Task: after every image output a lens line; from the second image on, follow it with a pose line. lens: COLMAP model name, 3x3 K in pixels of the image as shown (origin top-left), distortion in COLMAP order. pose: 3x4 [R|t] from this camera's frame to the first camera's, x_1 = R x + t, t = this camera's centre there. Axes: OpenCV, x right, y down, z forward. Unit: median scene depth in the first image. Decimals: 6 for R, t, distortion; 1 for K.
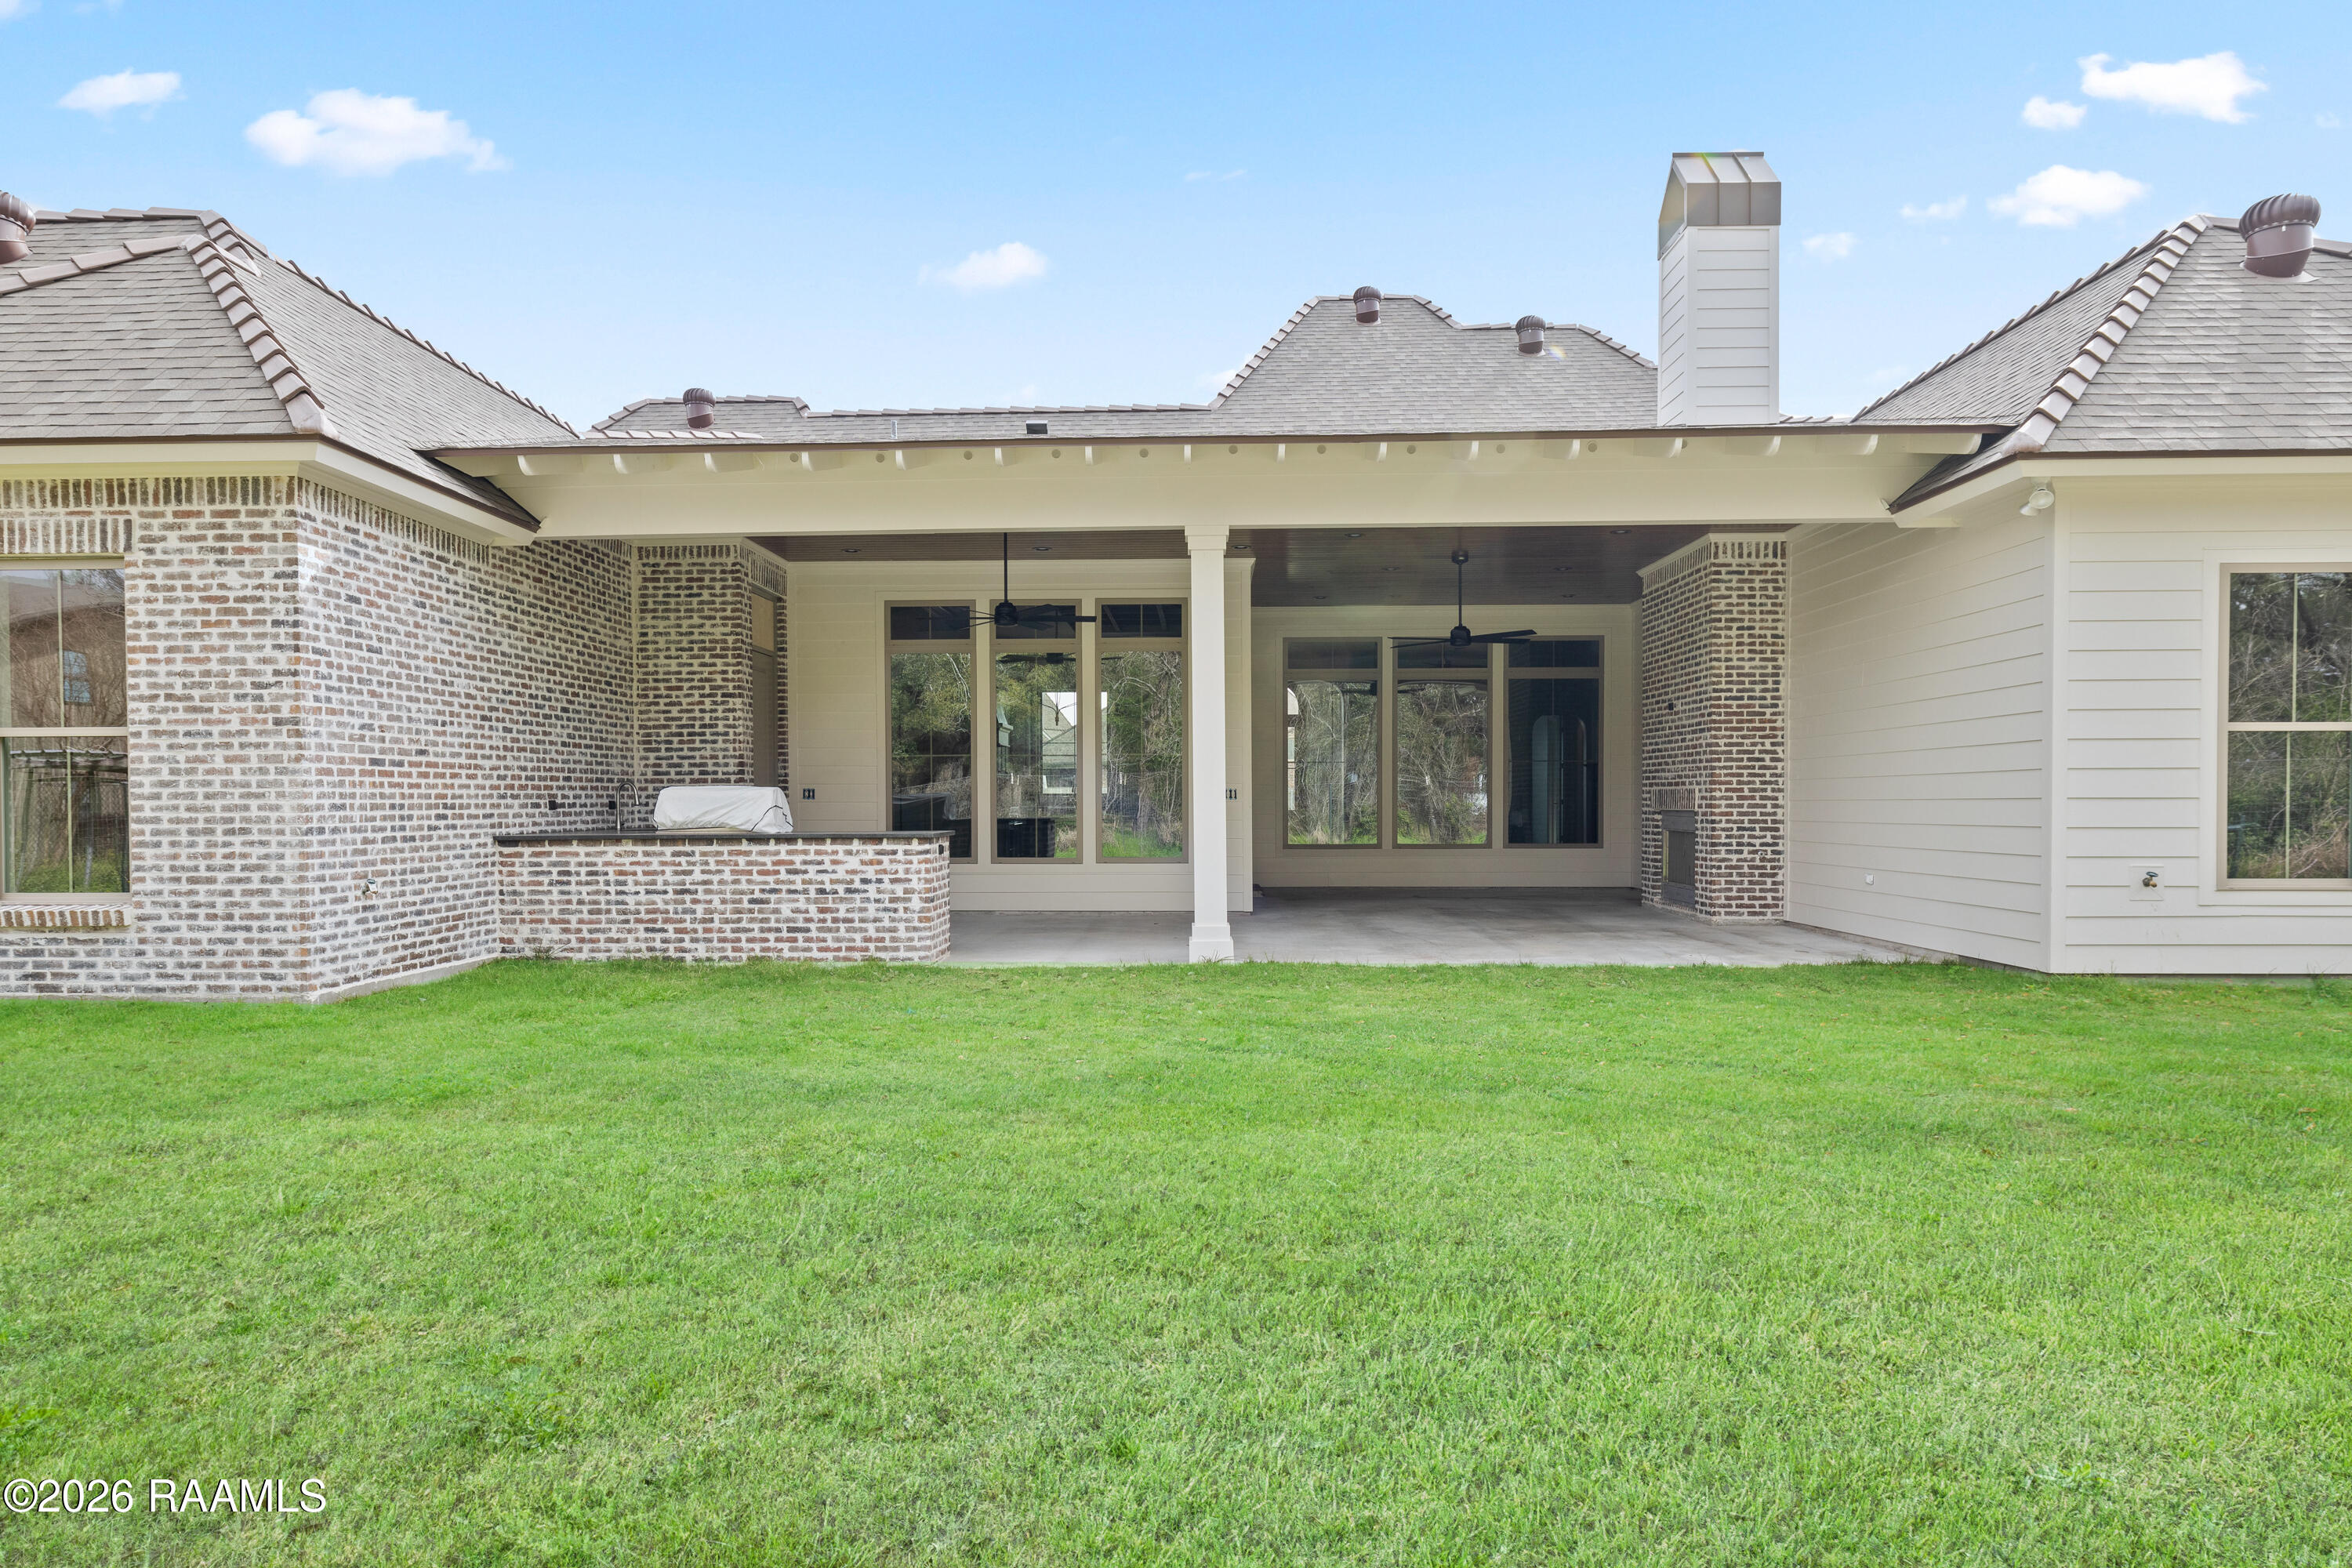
lens RADIAL K [[1439.2, 0, 1172.3], [0, 1439.2, 808.8], [0, 0, 1]] dist [-0.004933, -0.002033]
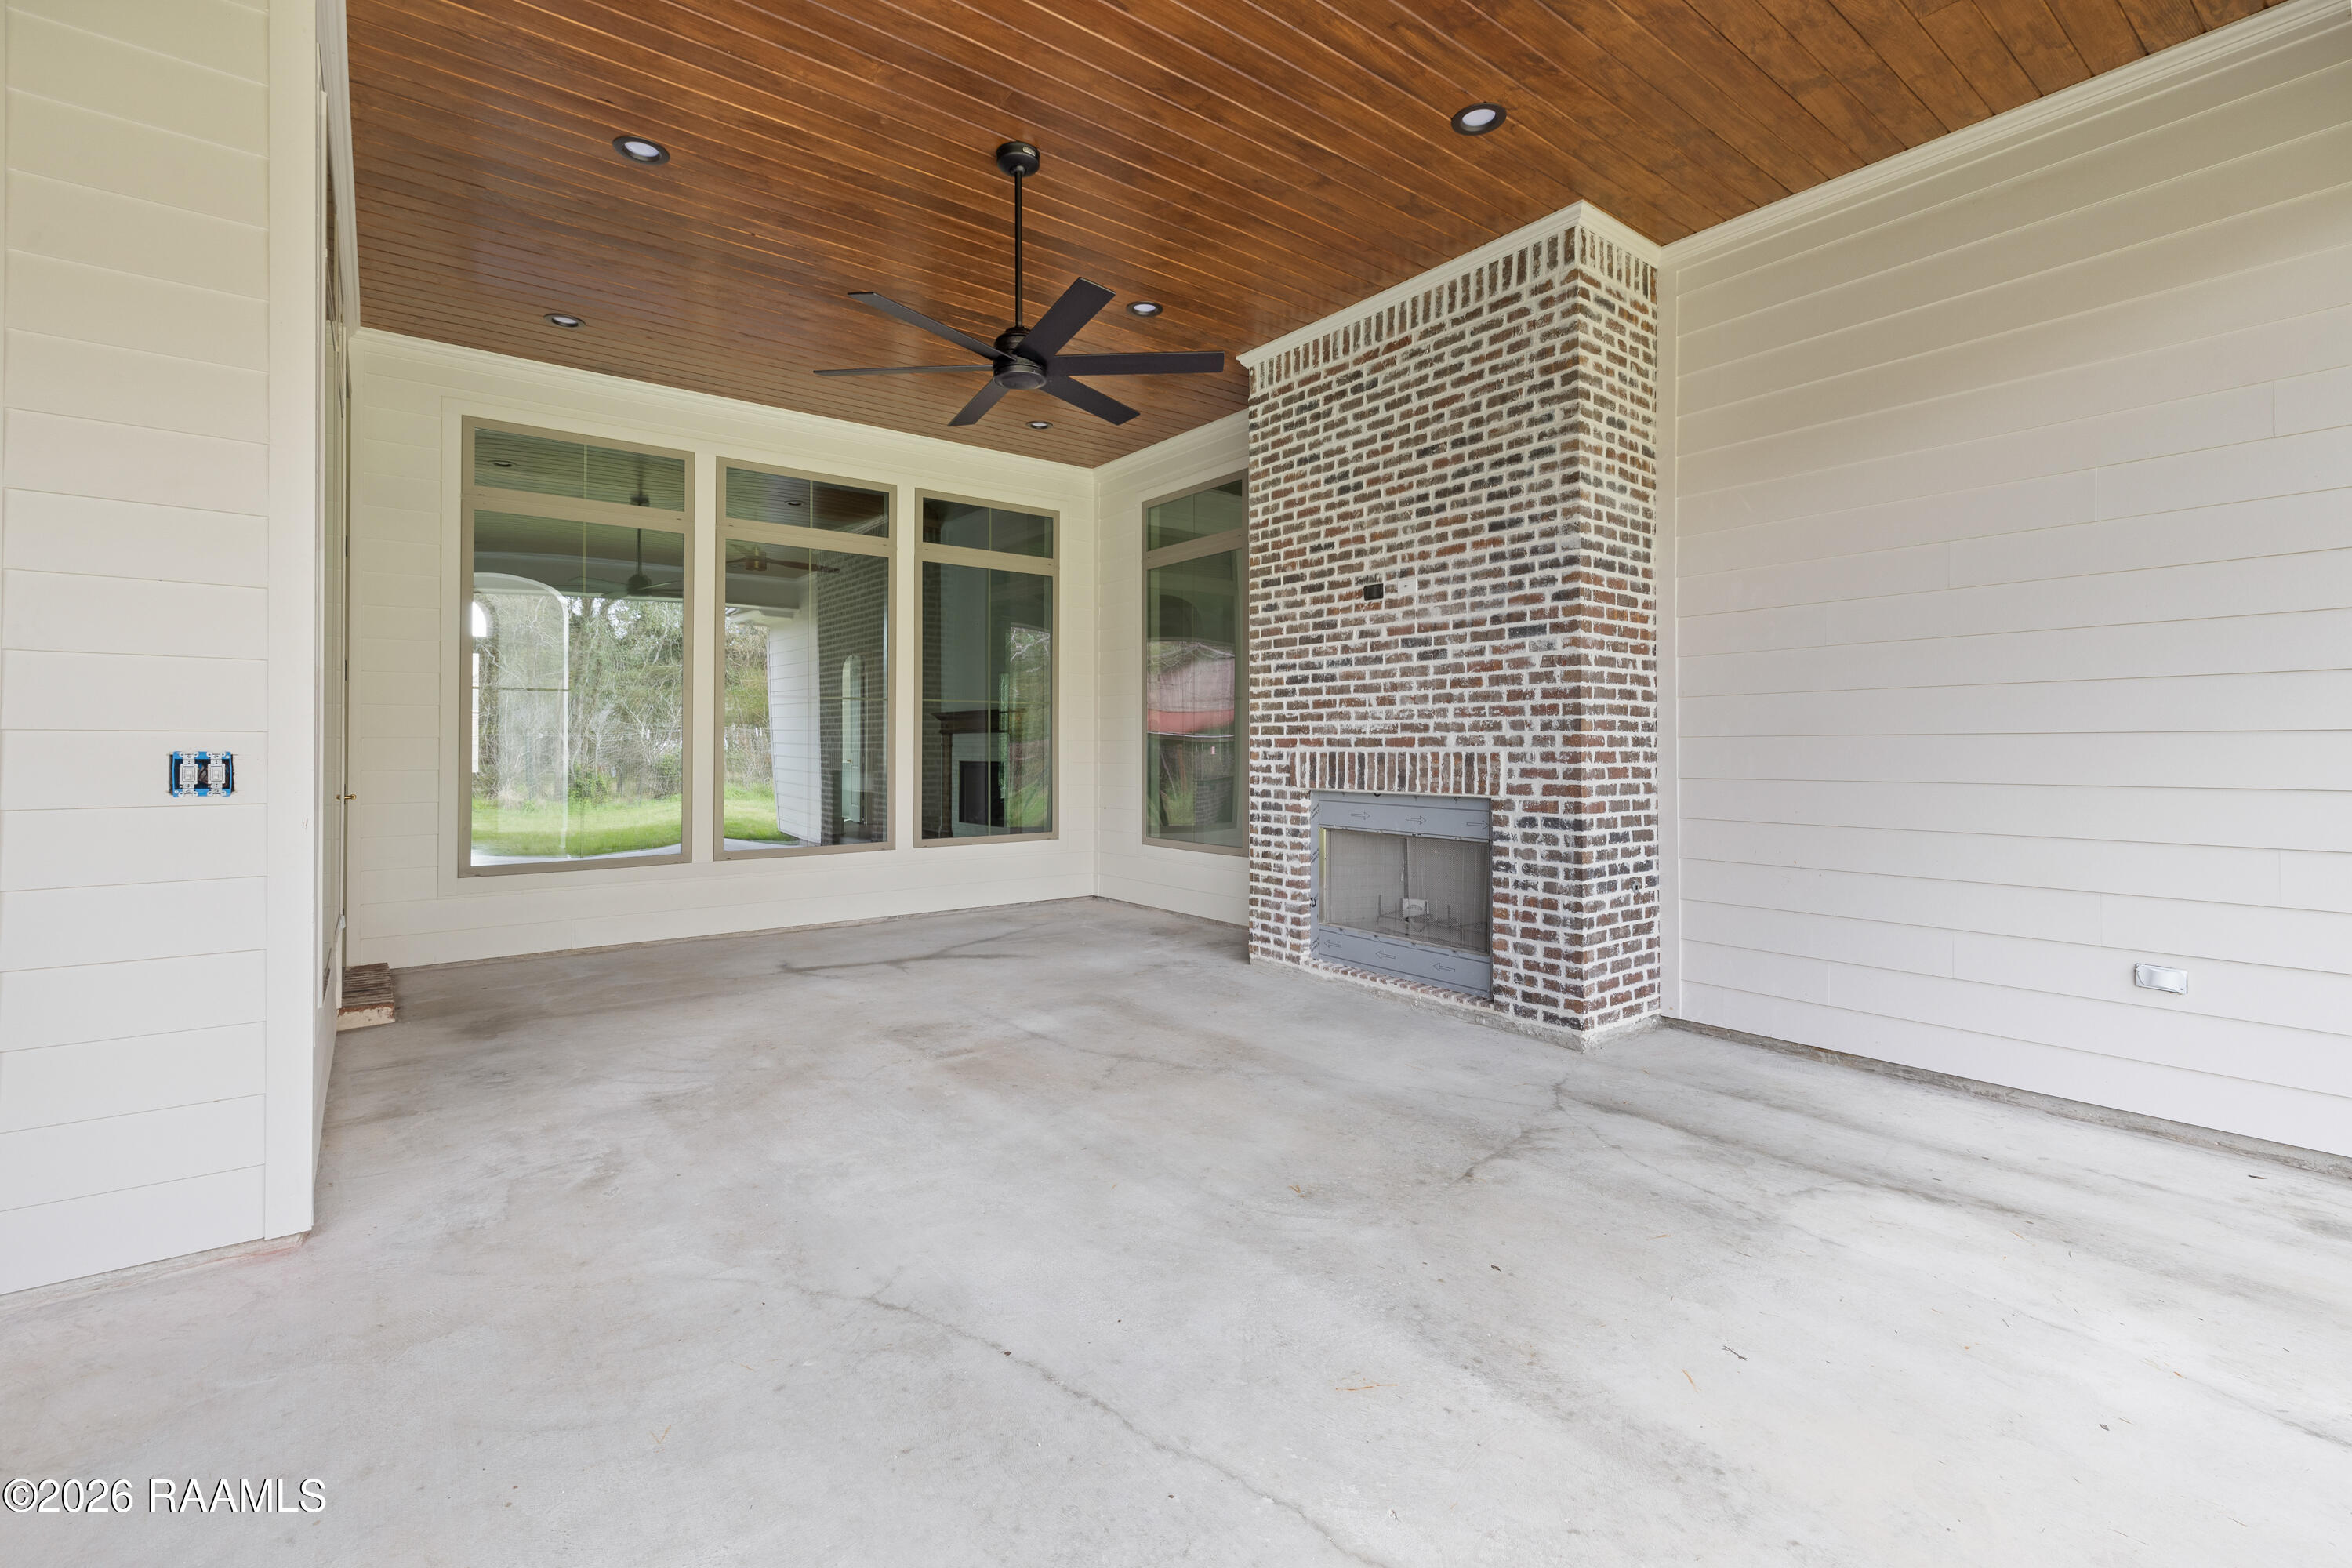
lens RADIAL K [[1030.2, 0, 1181.9], [0, 1030.2, 742.5], [0, 0, 1]] dist [0.000974, 0.000148]
pose [[0.774454, 0.006956, 0.632592, 0.083953], [0.000156, 0.999937, -0.011187, -0.017891], [-0.632630, 0.008763, 0.774404, 1.051342]]
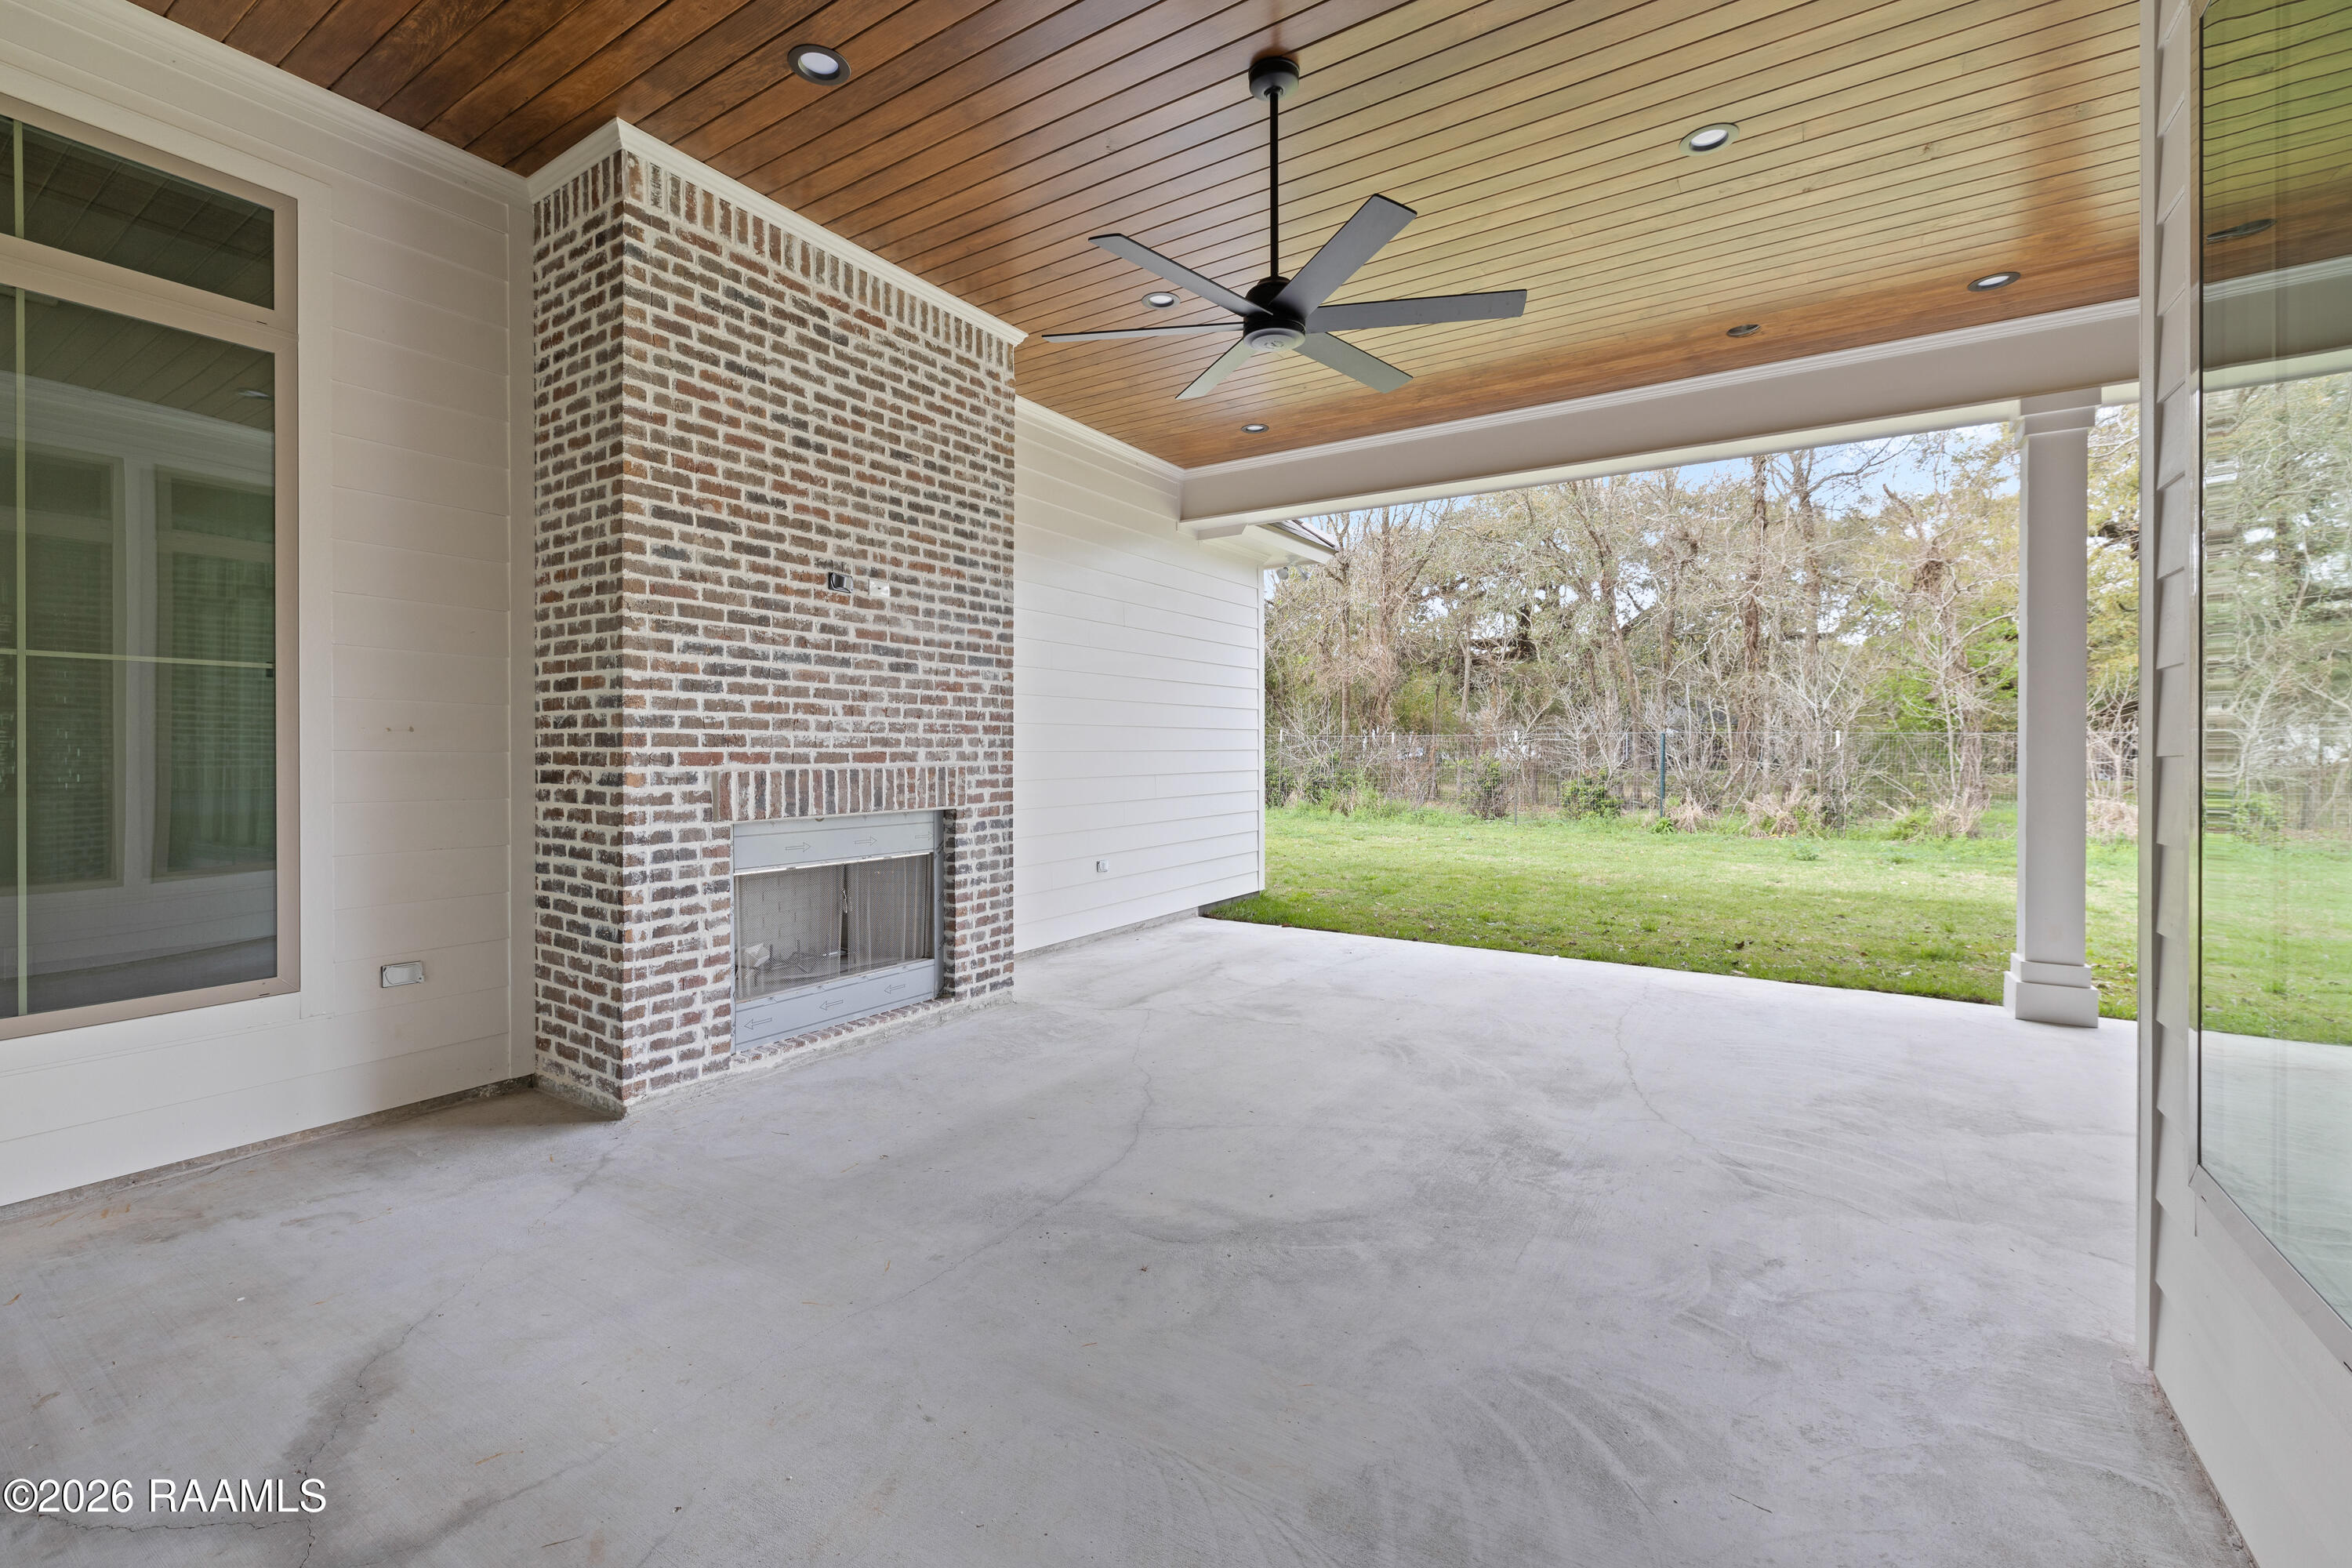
lens RADIAL K [[1006.3, 0, 1174.8], [0, 1006.3, 753.1], [0, 0, 1]] dist [-0.000278, 0.000034]
pose [[-0.853732, 0.002549, 0.520707, 0.136208], [0.006244, 0.999966, 0.005344, -0.027151], [-0.520676, 0.007814, -0.853719, 1.685203]]
